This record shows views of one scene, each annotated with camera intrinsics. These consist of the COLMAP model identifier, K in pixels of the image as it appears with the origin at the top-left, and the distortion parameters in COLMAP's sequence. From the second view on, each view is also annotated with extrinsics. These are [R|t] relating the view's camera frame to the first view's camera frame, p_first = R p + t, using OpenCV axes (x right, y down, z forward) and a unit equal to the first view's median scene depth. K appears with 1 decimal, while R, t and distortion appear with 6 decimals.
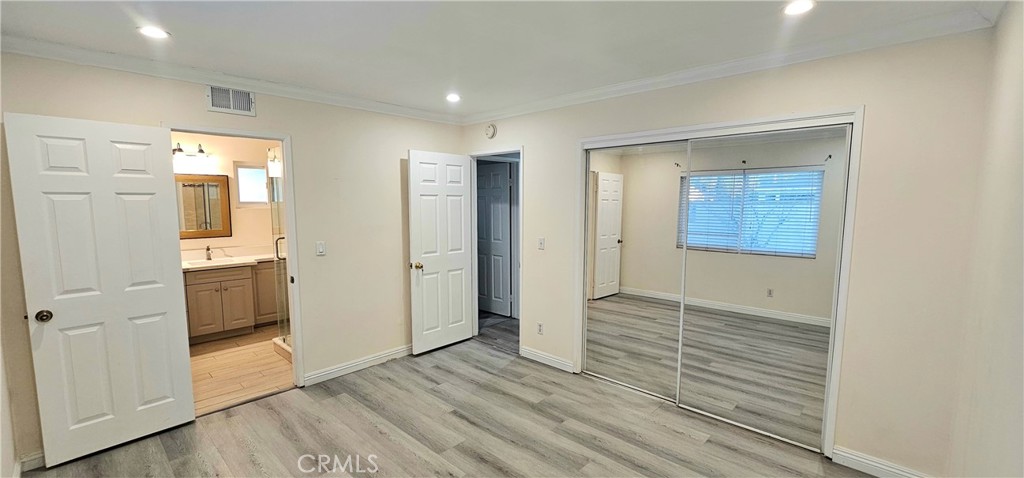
lens RADIAL K [[423.7, 0, 514.9], [0, 423.7, 246.9], [0, 0, 1]] dist [-0.001112, -0.003031]
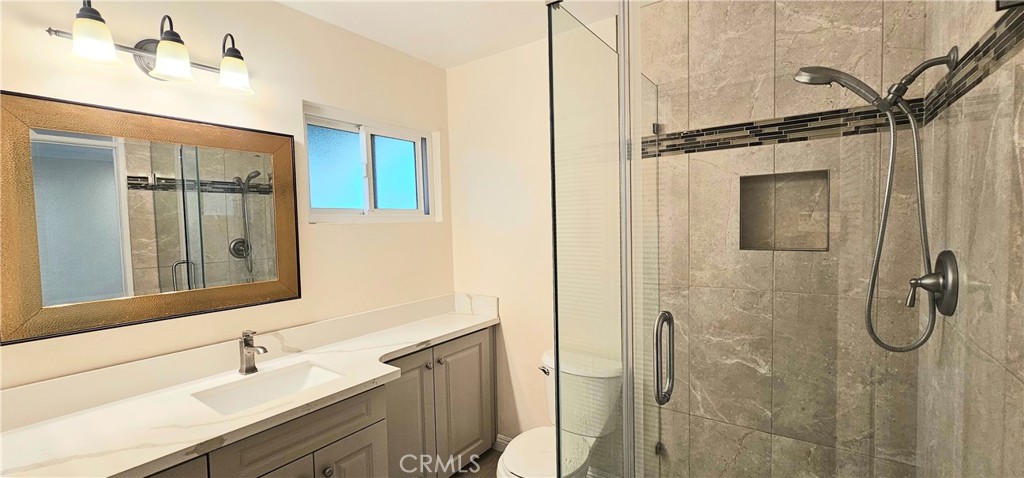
lens RADIAL K [[423.7, 0, 514.9], [0, 423.7, 246.9], [0, 0, 1]] dist [-0.001112, -0.003031]
pose [[0.991451, -0.030095, 0.126961, -0.507793], [0.037471, 0.997721, -0.056113, -0.040235], [-0.124983, 0.060391, 0.990319, 0.580078]]
